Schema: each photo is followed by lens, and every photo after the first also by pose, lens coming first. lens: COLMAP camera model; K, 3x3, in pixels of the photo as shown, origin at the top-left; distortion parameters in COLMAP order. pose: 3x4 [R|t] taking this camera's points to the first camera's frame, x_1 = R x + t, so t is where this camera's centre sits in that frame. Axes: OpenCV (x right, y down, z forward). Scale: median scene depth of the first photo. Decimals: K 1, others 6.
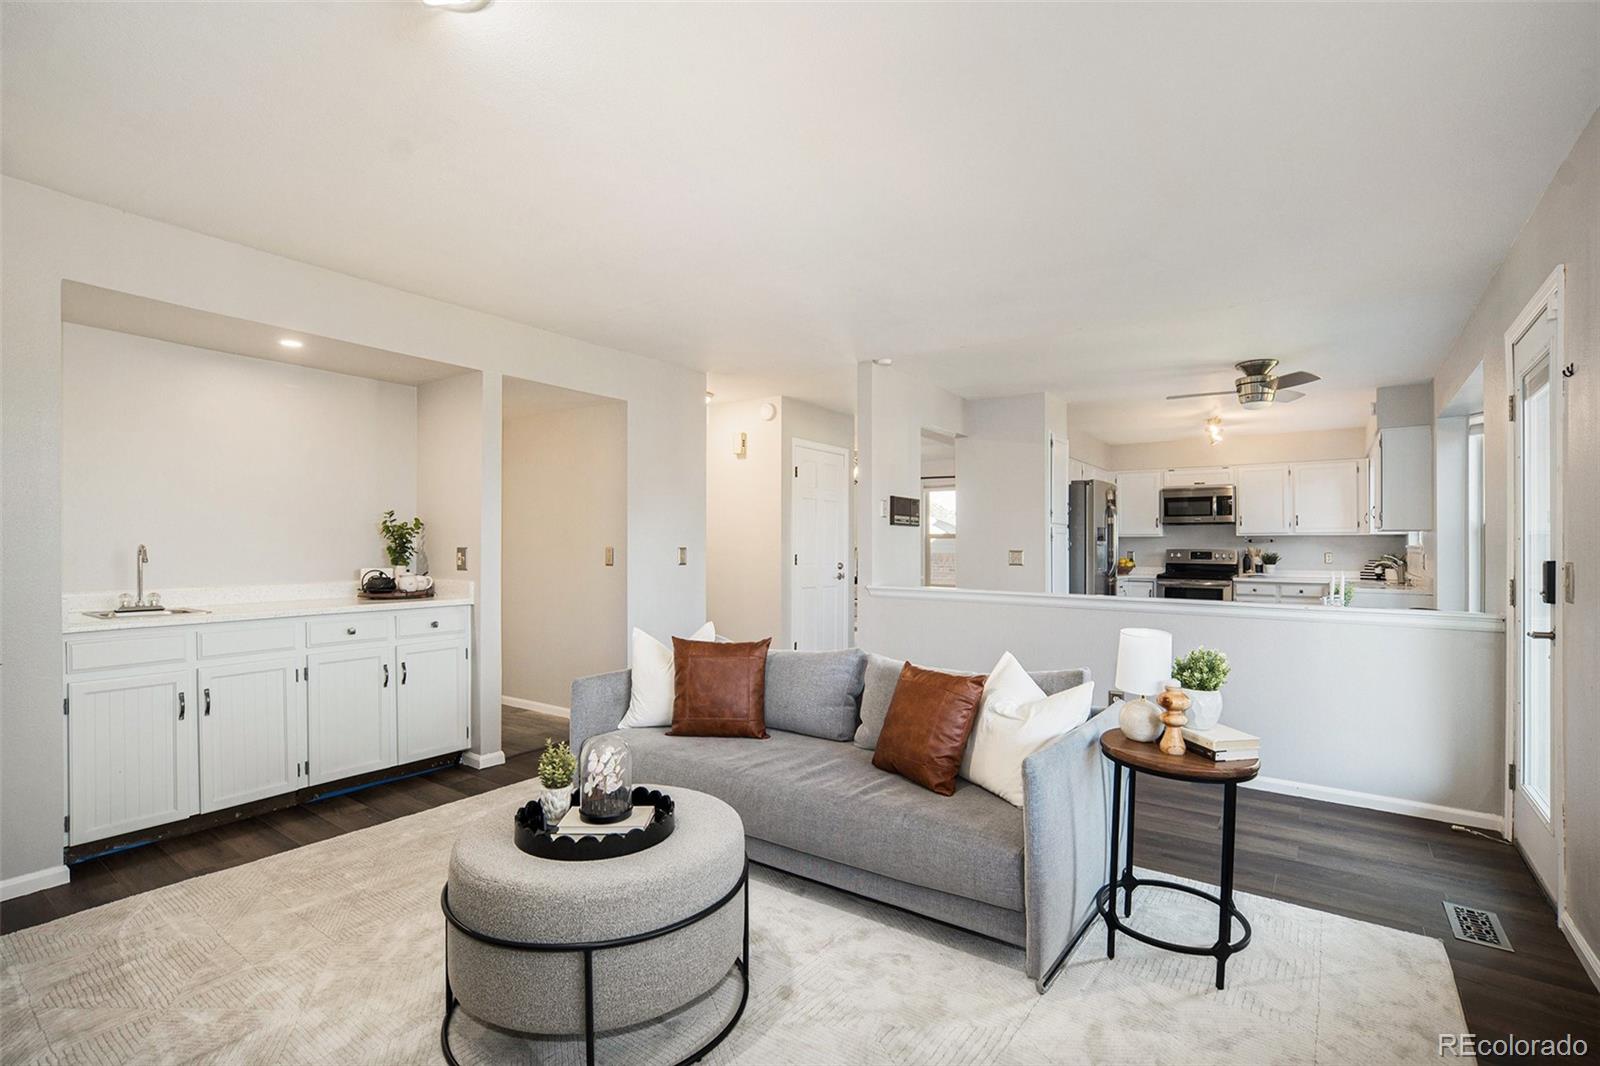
lens RADIAL K [[741.9, 0, 832.0], [0, 741.9, 539.5], [0, 0, 1]] dist [-0.031882, -0.001677]
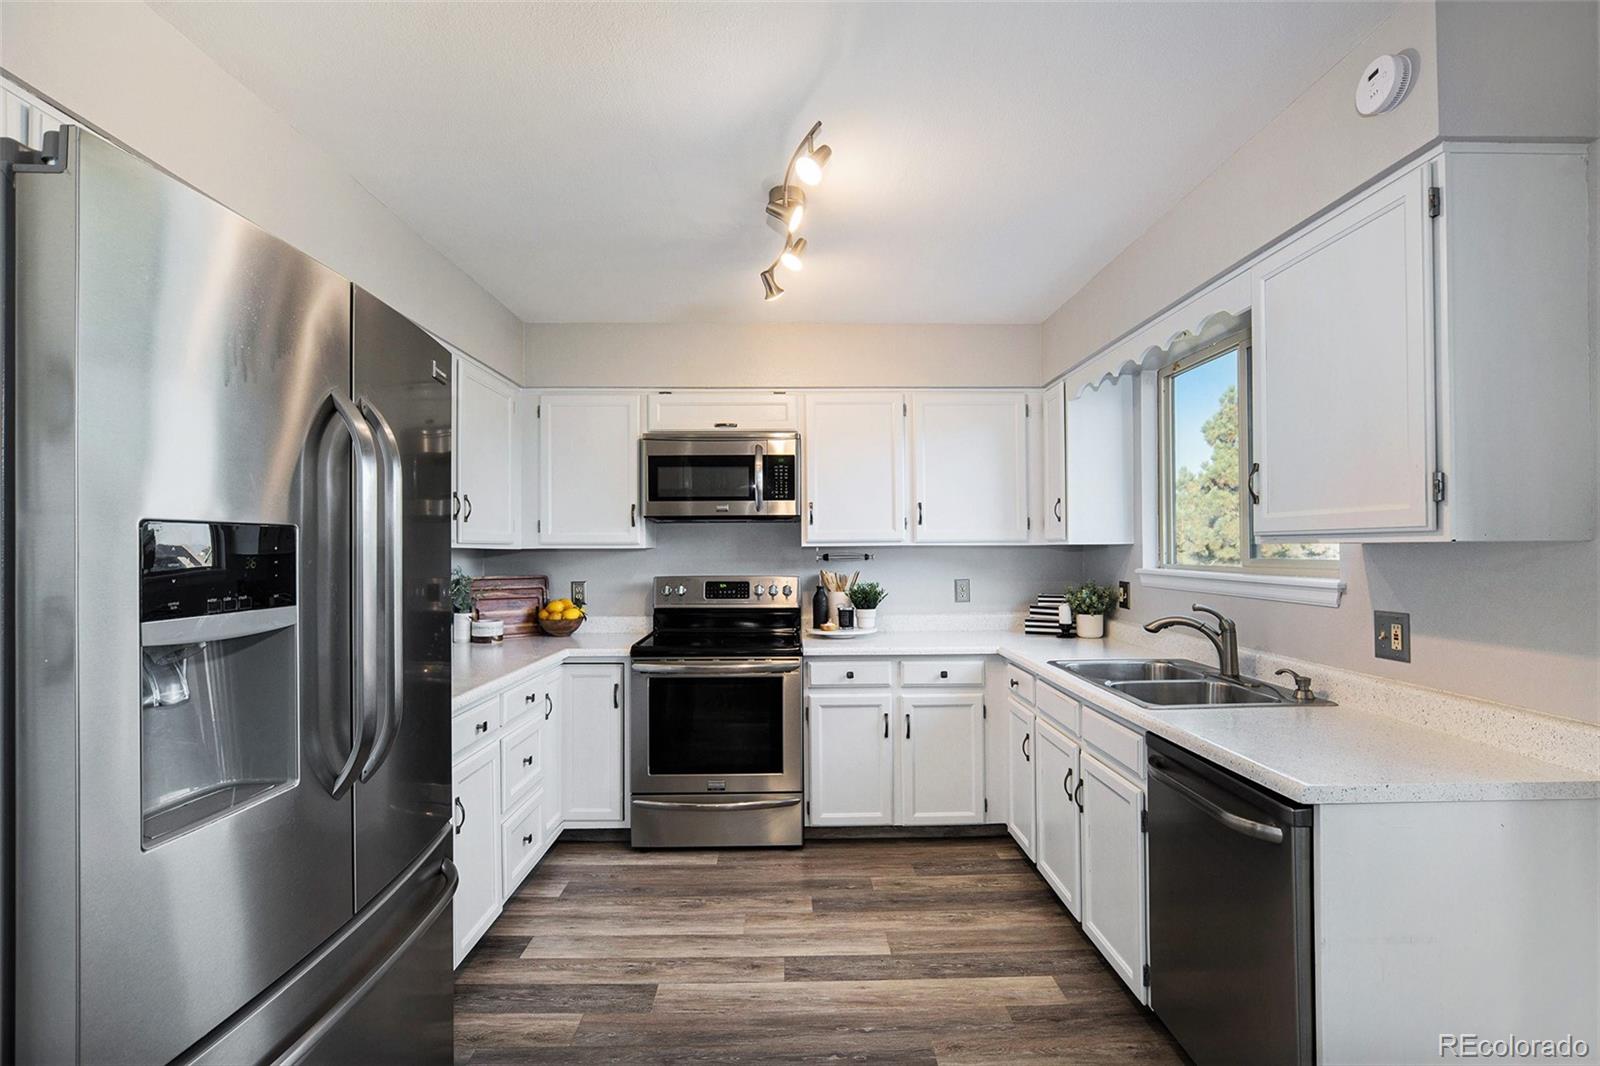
lens RADIAL K [[741.9, 0, 798.5], [0, 741.9, 540.8], [0, 0, 1]] dist [-0.031882, -0.001677]
pose [[0.818574, 0.001836, 0.574399, 0.289066], [0.001508, 0.999985, -0.005346, -0.005987], [-0.574400, 0.005242, 0.818558, 0.629842]]
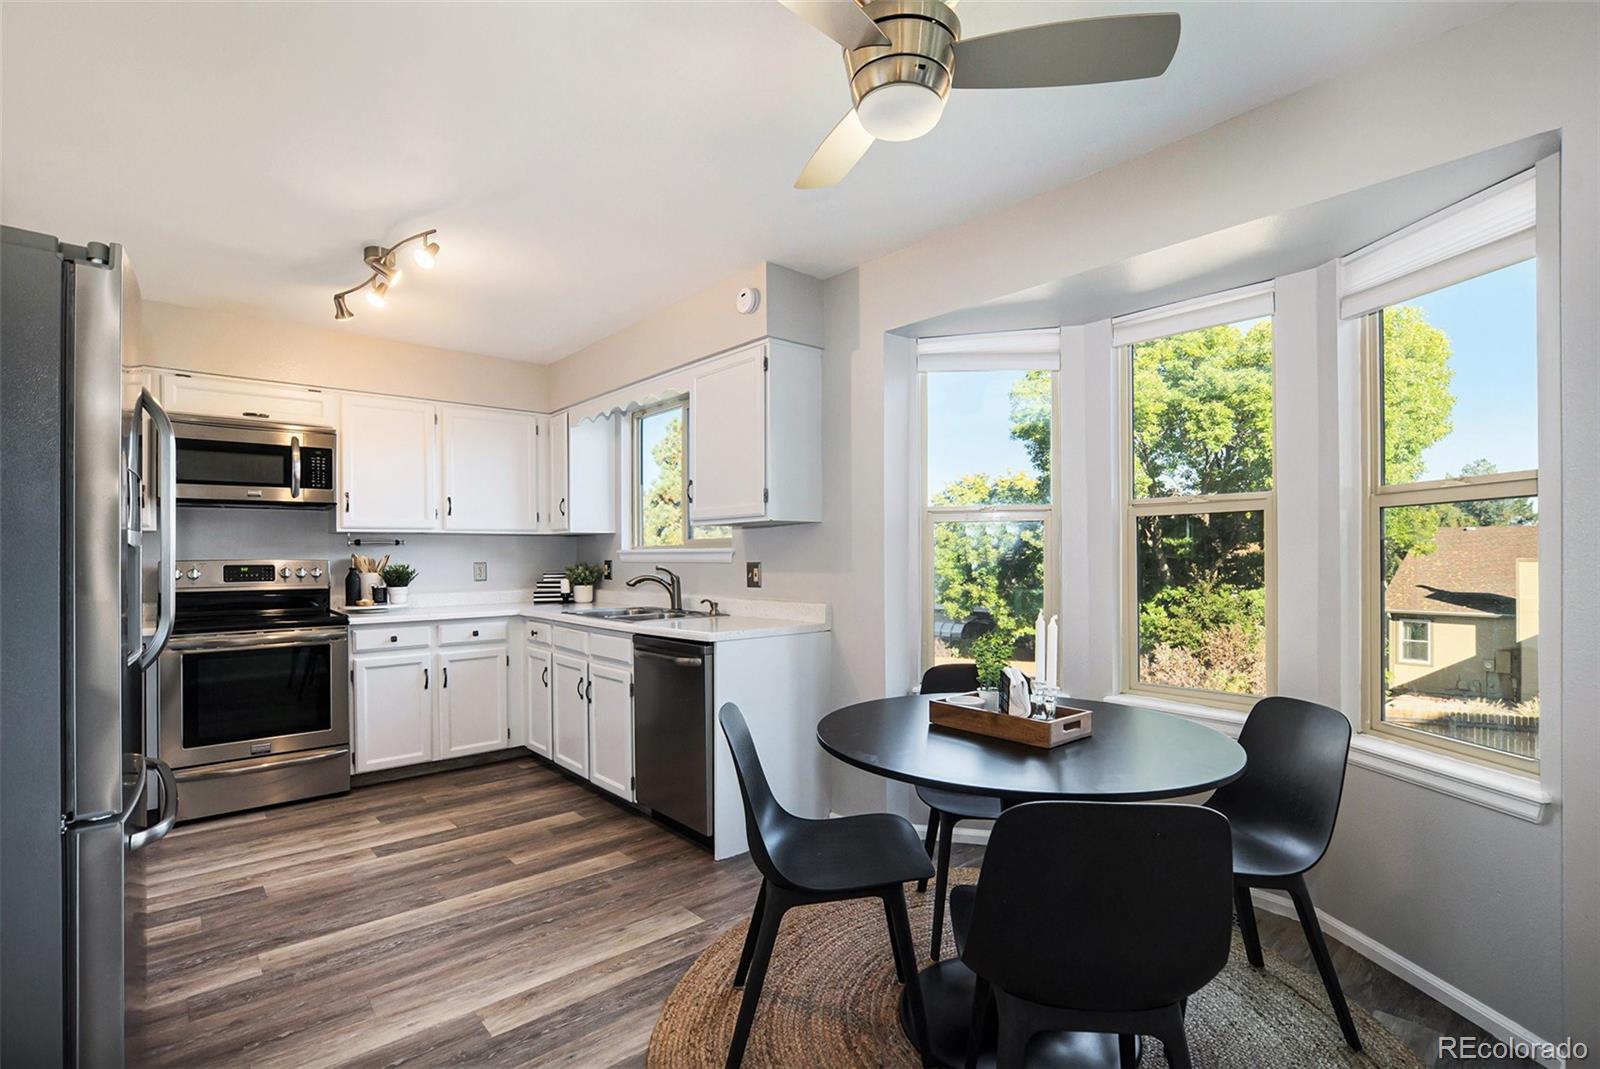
lens RADIAL K [[741.9, 0, 804.9], [0, 741.9, 537.2], [0, 0, 1]] dist [-0.031882, -0.001677]
pose [[0.249159, 0.018679, 0.968283, 0.150624], [0.003011, 0.999794, -0.020062, 0.009633], [-0.968458, 0.007914, 0.249051, 0.569008]]
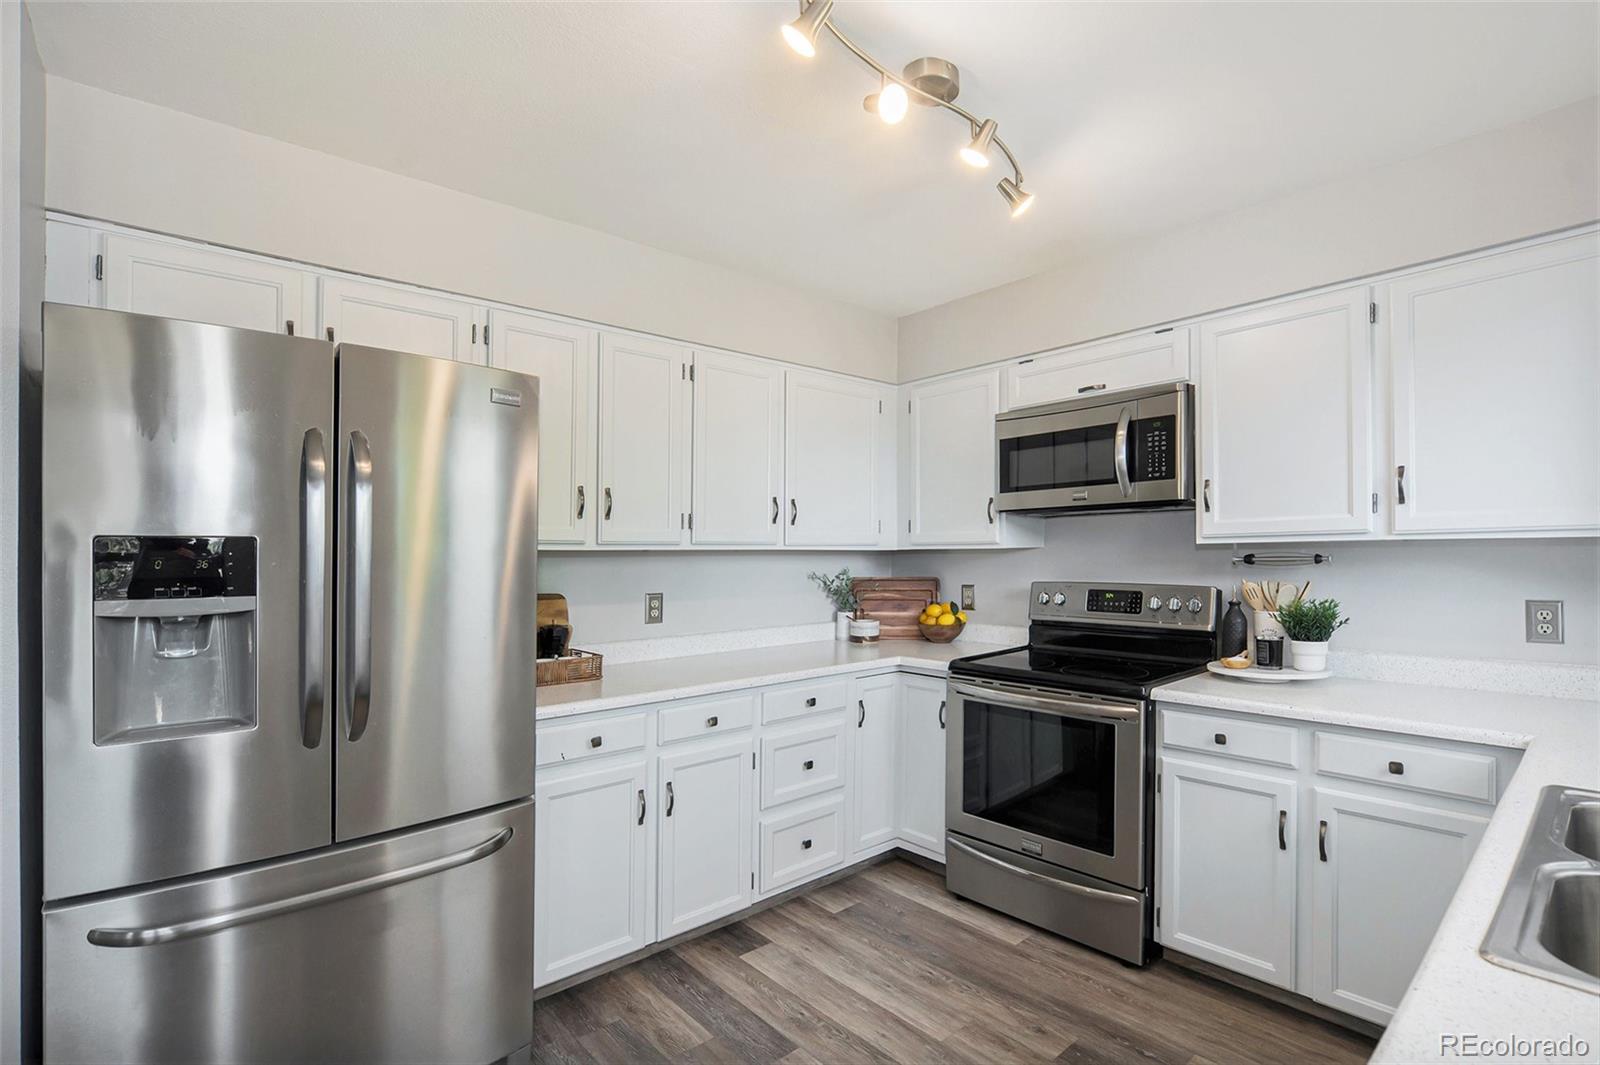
lens RADIAL K [[741.9, 0, 806.2], [0, 741.9, 548.8], [0, 0, 1]] dist [-0.031882, -0.001677]
pose [[0.968093, -0.013543, -0.250226, 0.467014], [0.014254, 0.999898, 0.001033, -0.005505], [0.250186, -0.004567, 0.968187, 0.653942]]
